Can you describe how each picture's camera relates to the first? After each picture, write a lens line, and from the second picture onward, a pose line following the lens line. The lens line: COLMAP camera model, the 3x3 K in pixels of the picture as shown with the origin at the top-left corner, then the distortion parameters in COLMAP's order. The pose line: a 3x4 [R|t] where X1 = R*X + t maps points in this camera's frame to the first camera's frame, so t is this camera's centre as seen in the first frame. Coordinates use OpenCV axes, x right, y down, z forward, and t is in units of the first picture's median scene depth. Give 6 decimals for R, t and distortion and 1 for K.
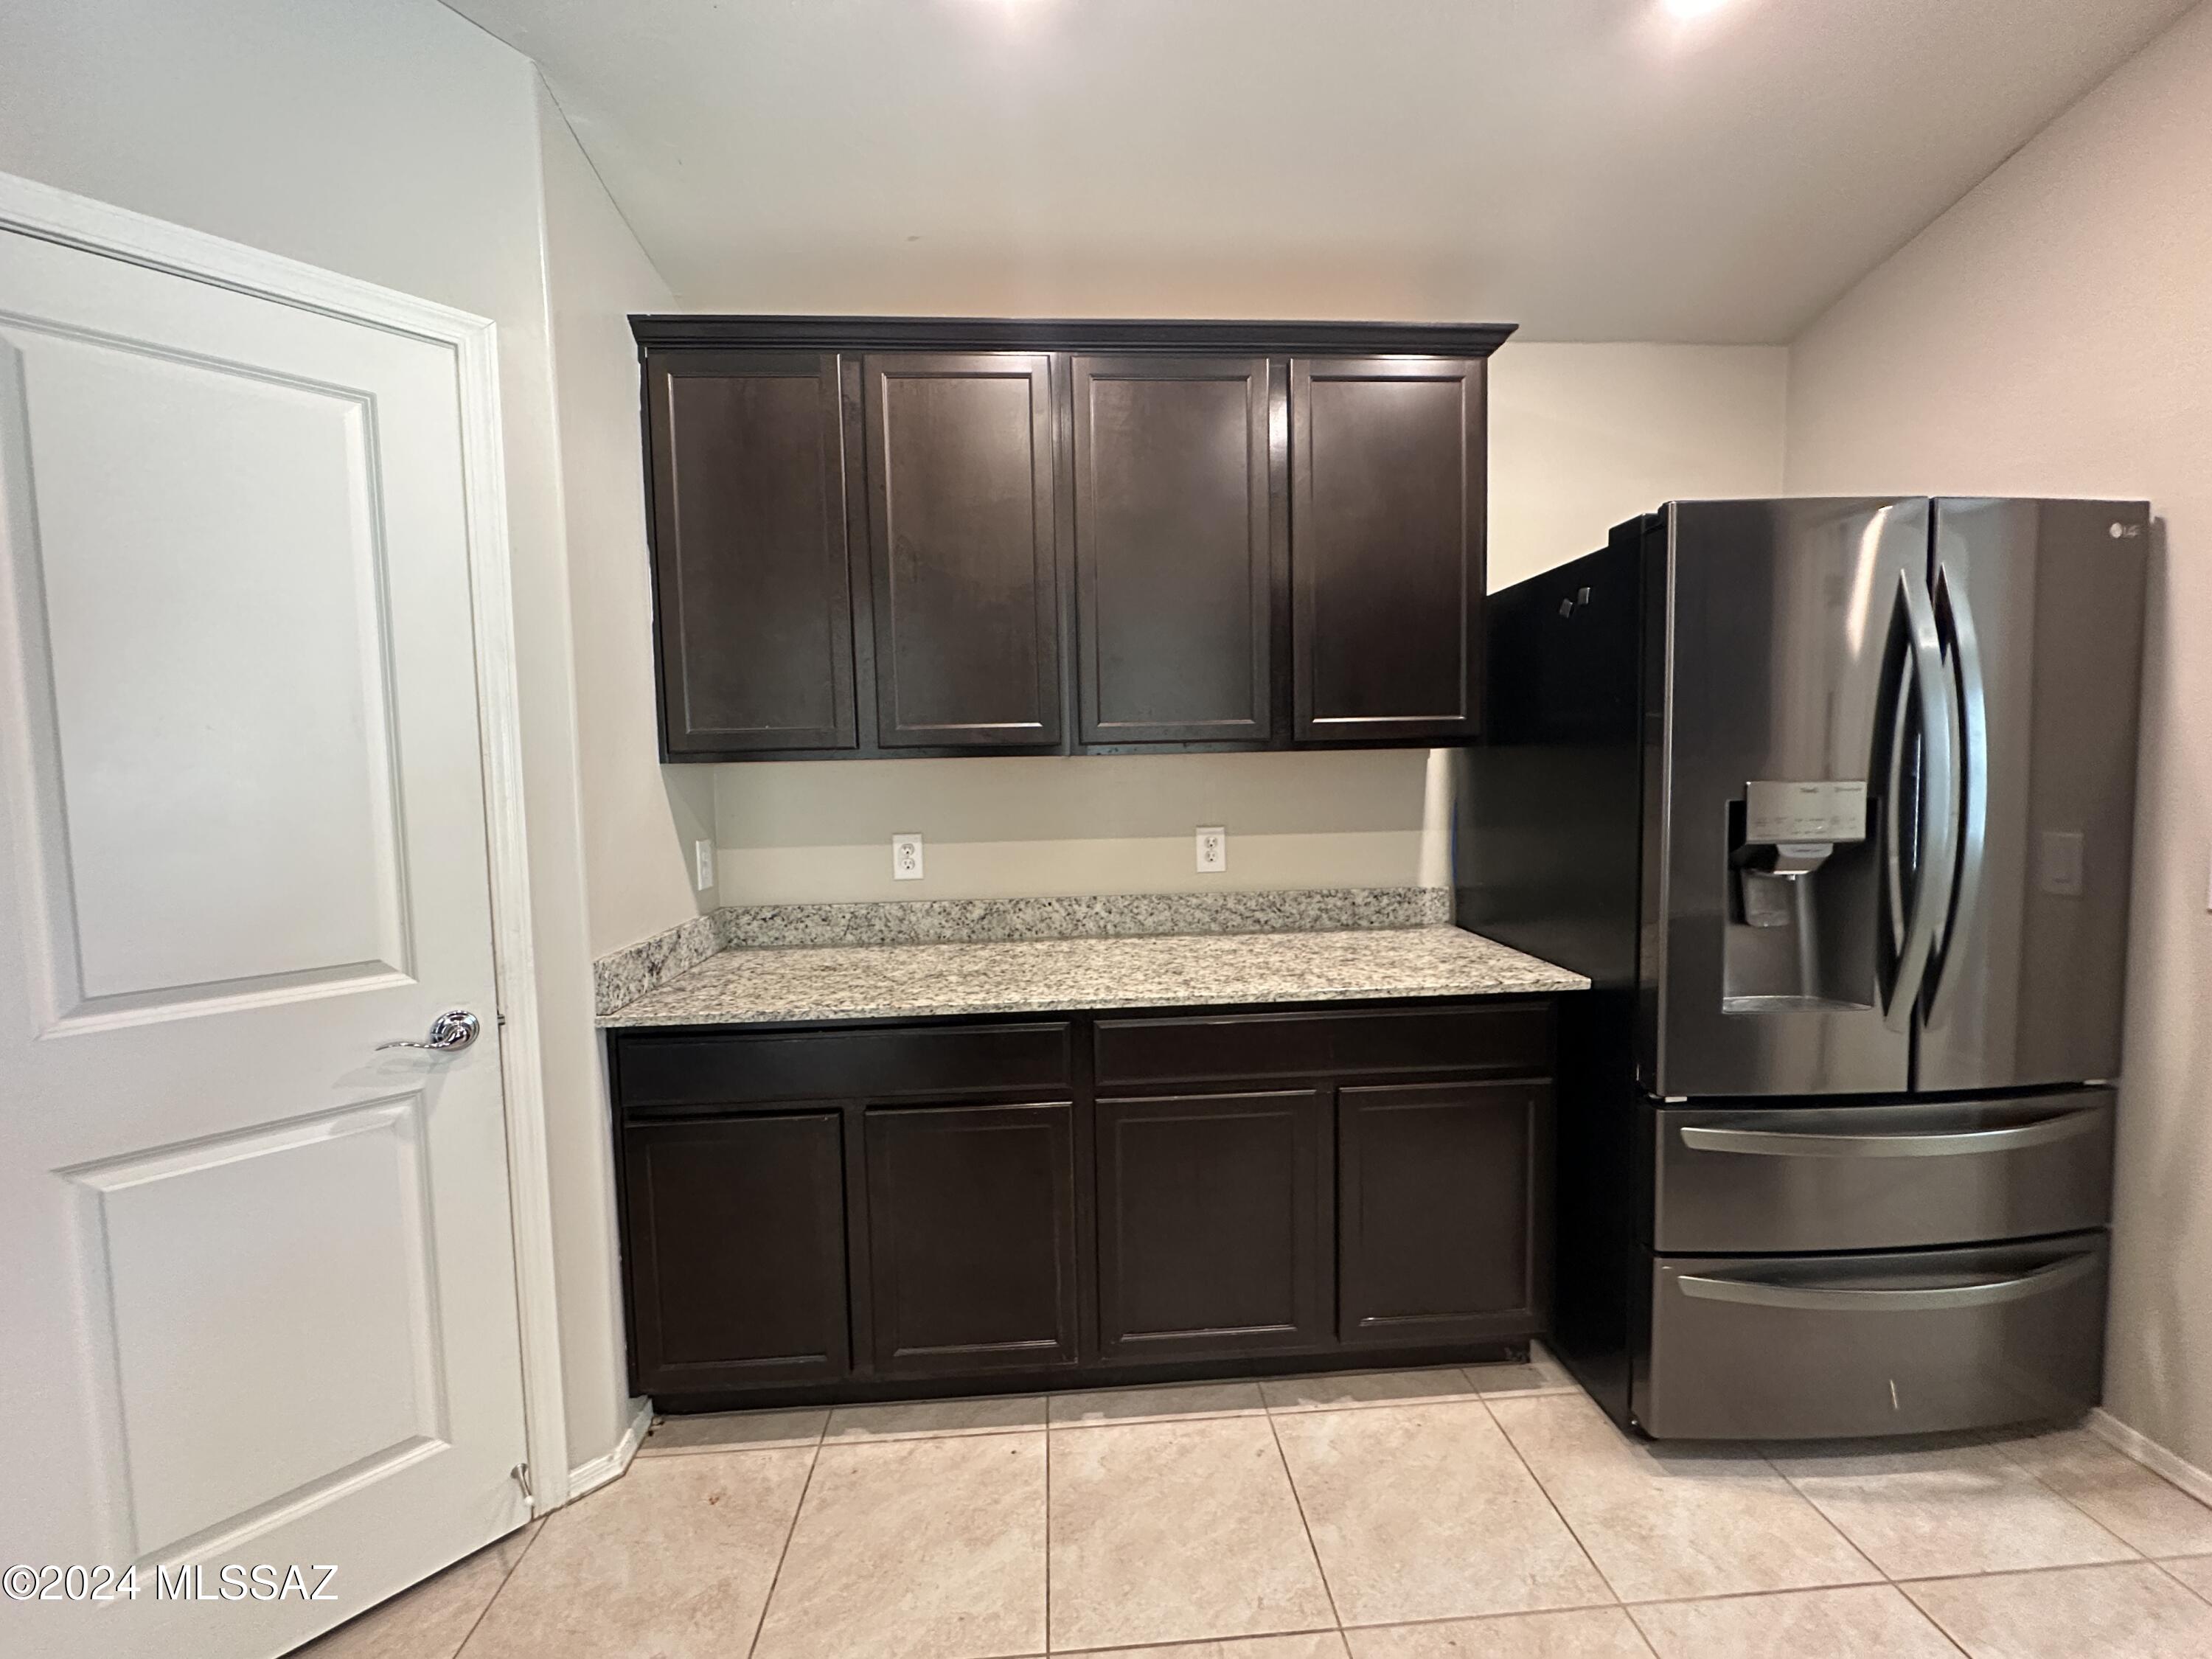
lens RADIAL K [[884.5, 0, 1104.1], [0, 884.5, 827.6], [0, 0, 1]] dist [-0.004968, 0.001394]
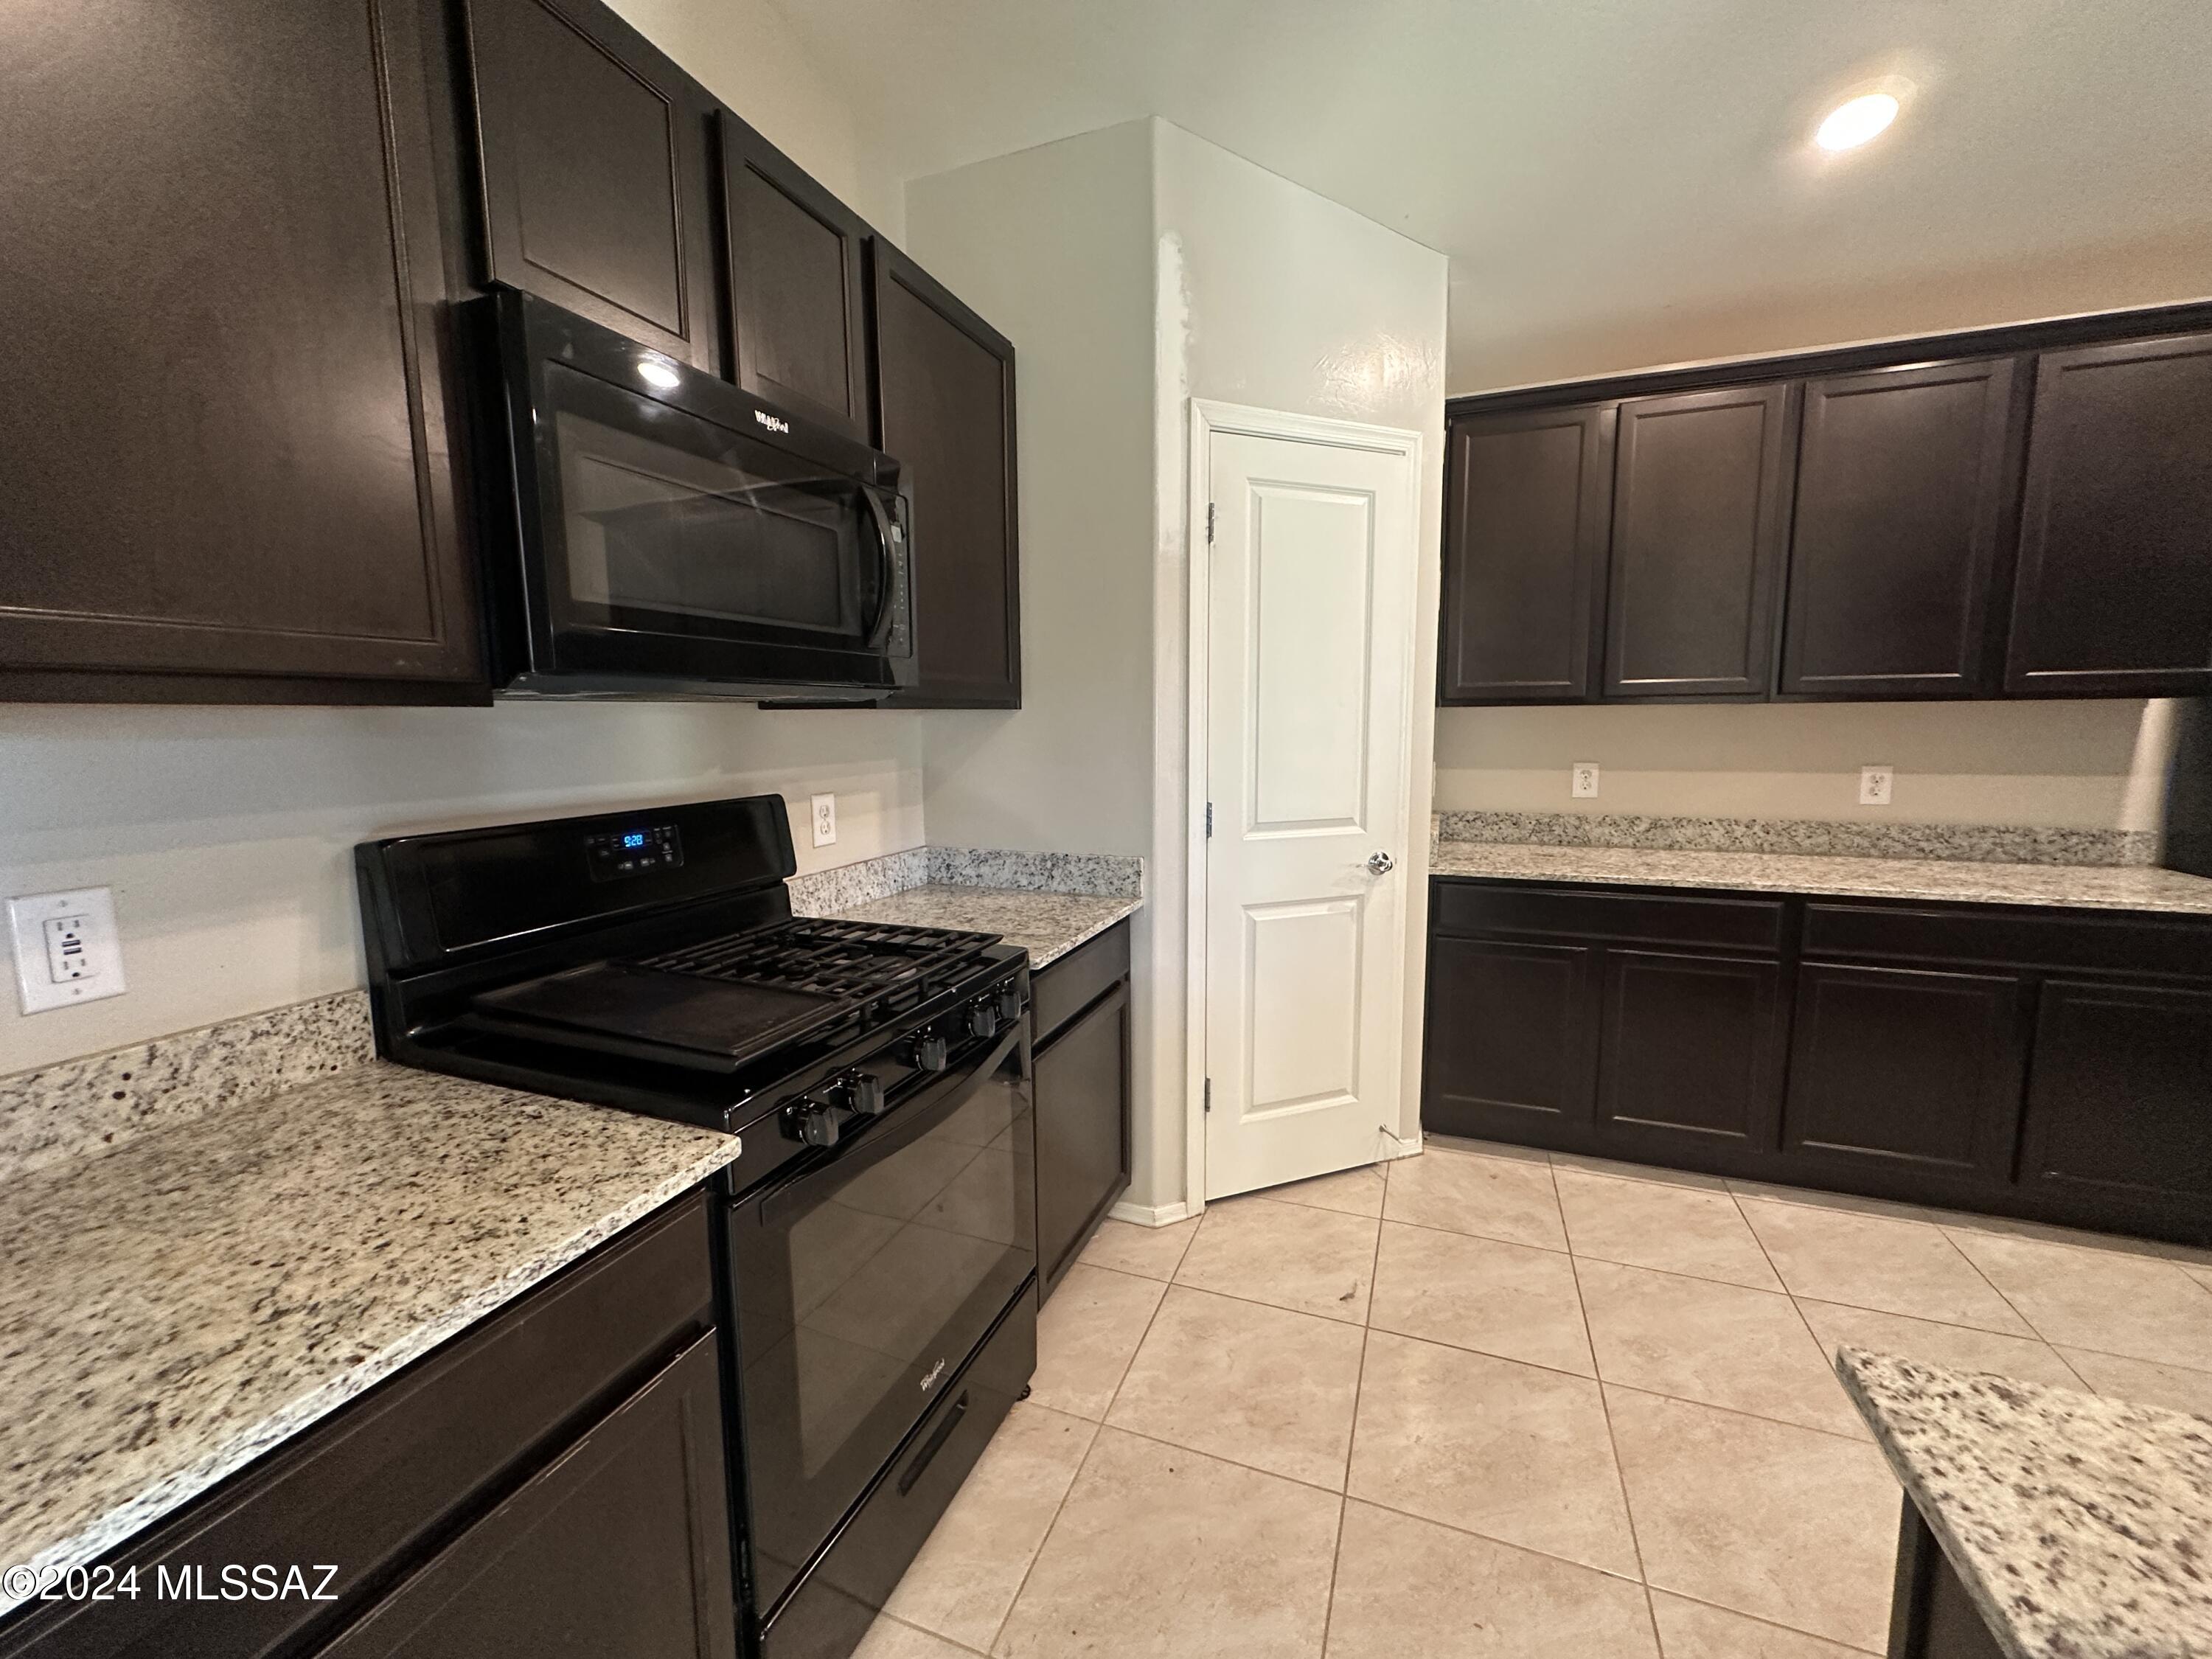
lens RADIAL K [[884.5, 0, 1101.7], [0, 884.5, 827.9], [0, 0, 1]] dist [-0.004968, 0.001394]
pose [[0.907050, 0.064131, -0.416110, -0.379923], [-0.038767, 0.996854, 0.069131, 0.048107], [0.419234, -0.046574, 0.906683, -0.574199]]
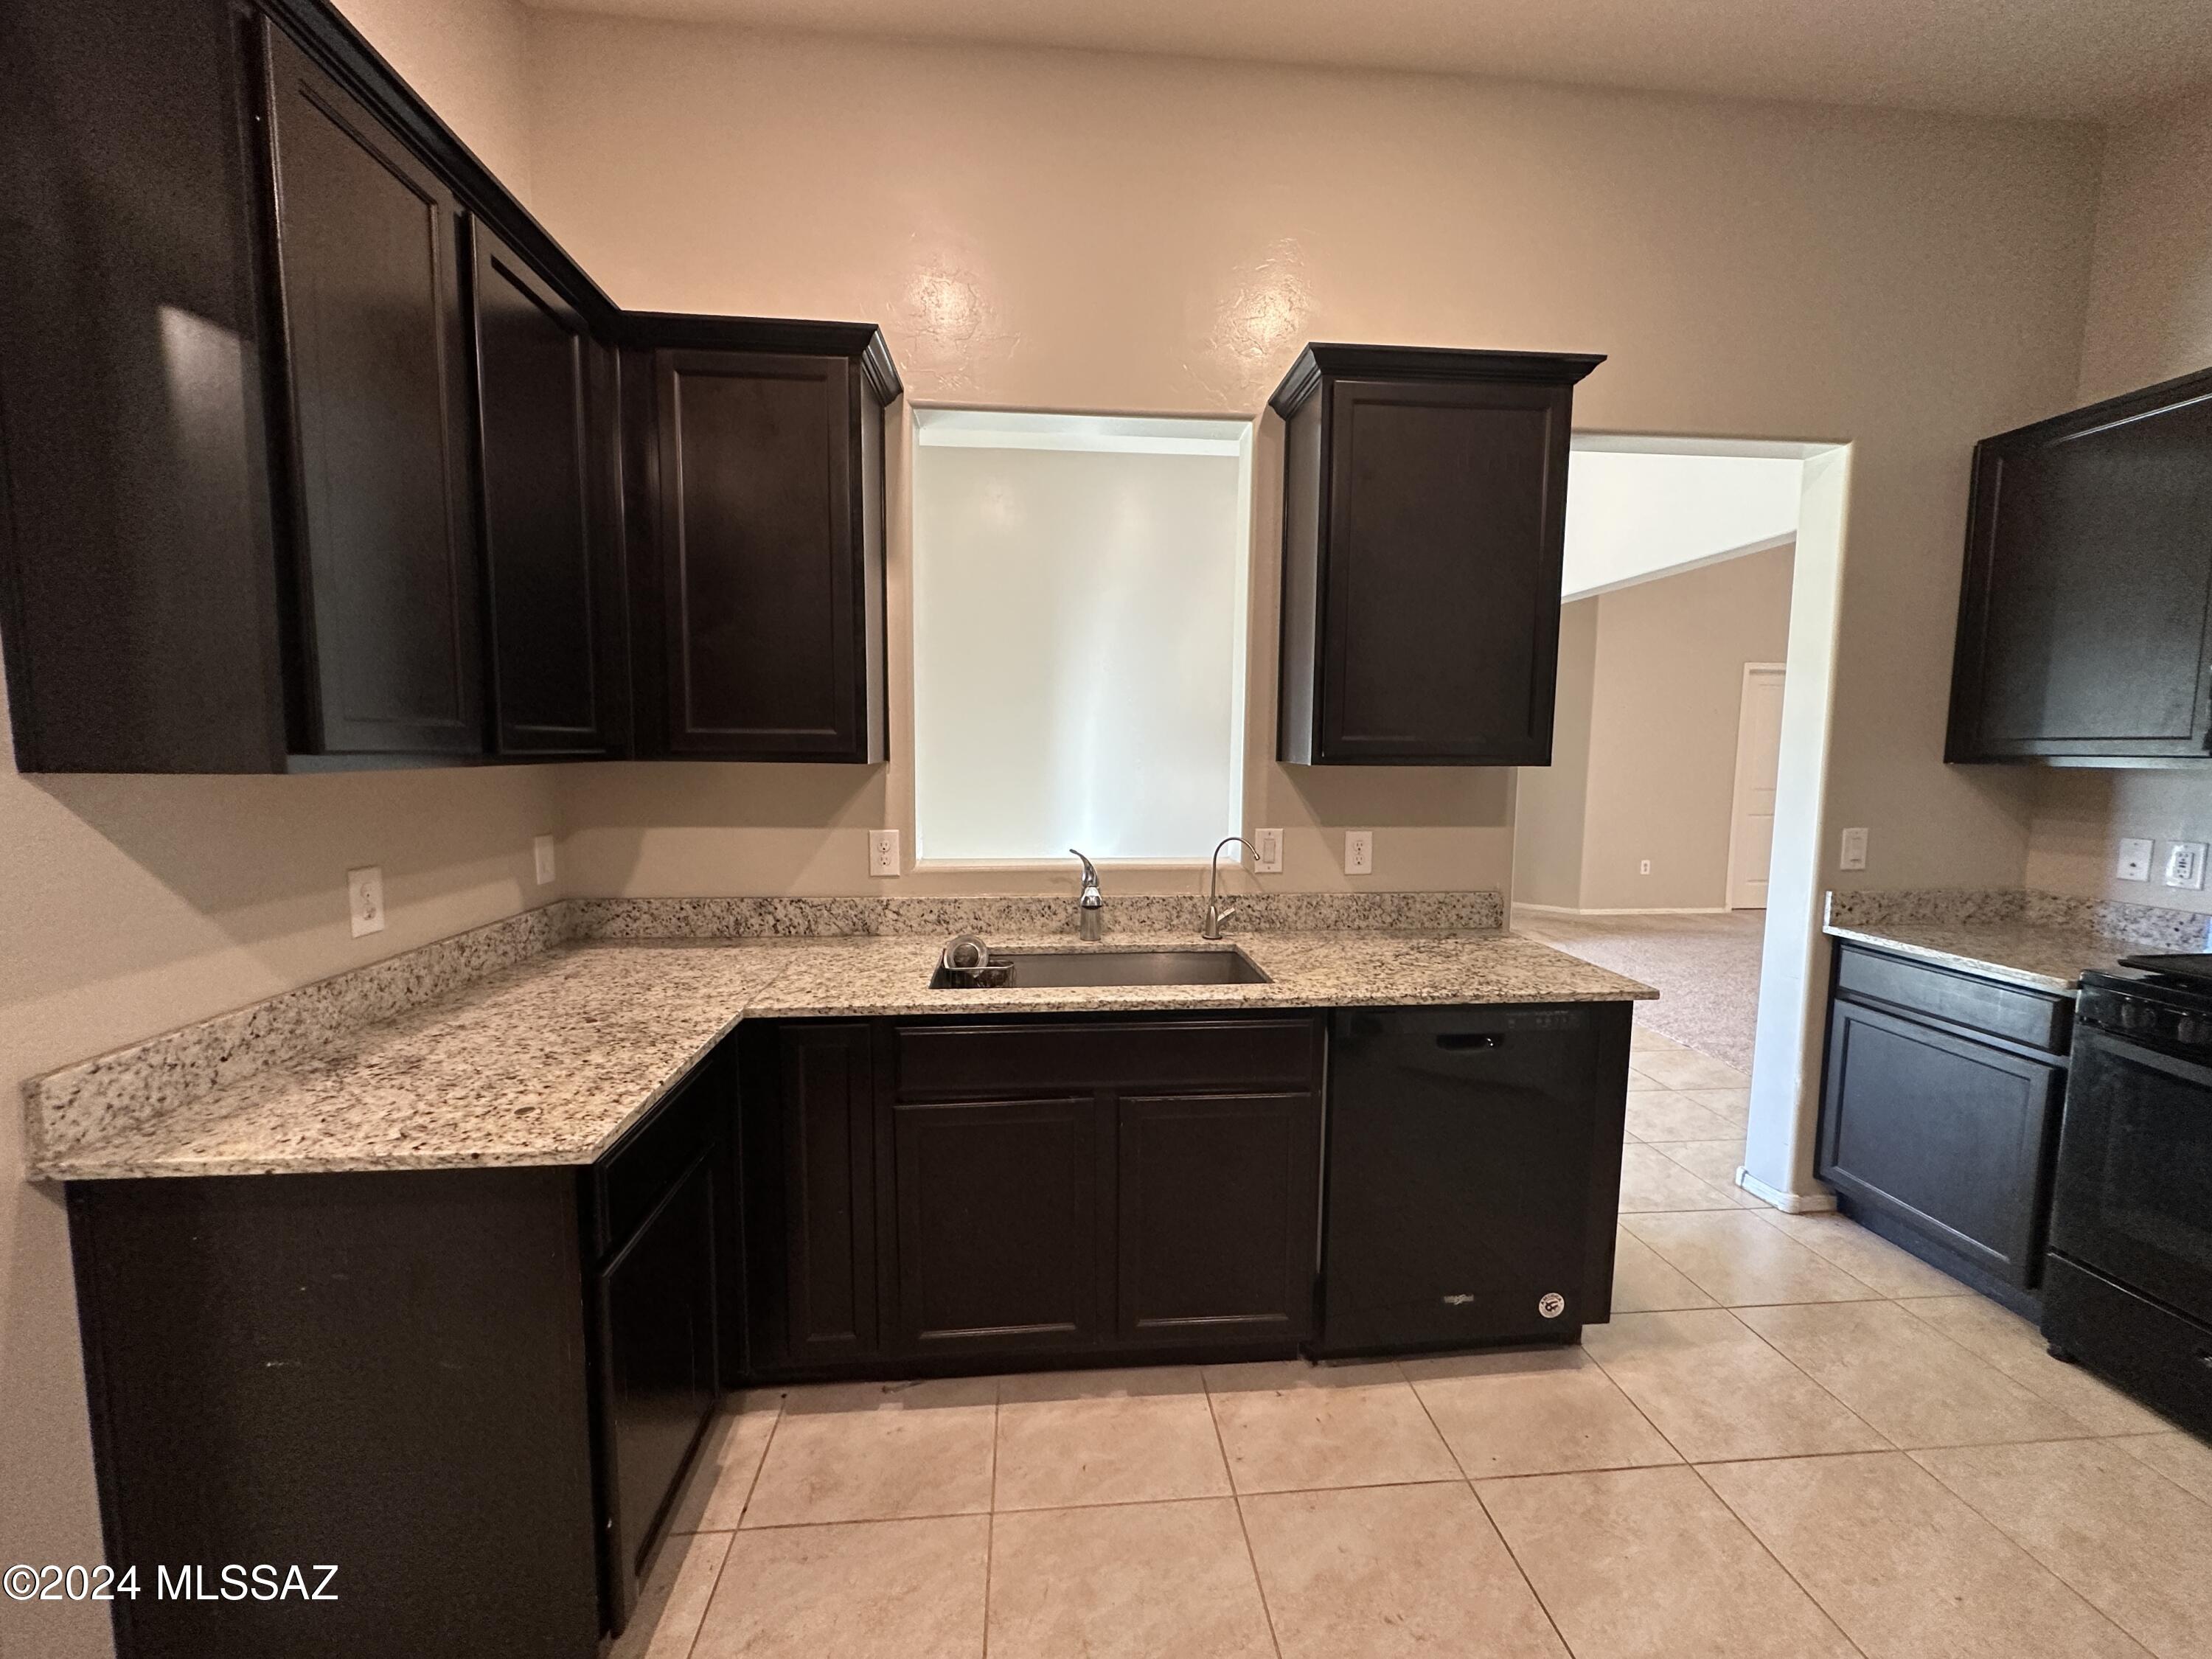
lens RADIAL K [[884.5, 0, 1110.5], [0, 884.5, 830.7], [0, 0, 1]] dist [-0.004968, 0.001394]
pose [[-0.999696, 0.016531, -0.018278, 0.351838], [0.013300, 0.986279, 0.164548, -0.086437], [0.020747, 0.164255, -0.986200, 0.720850]]
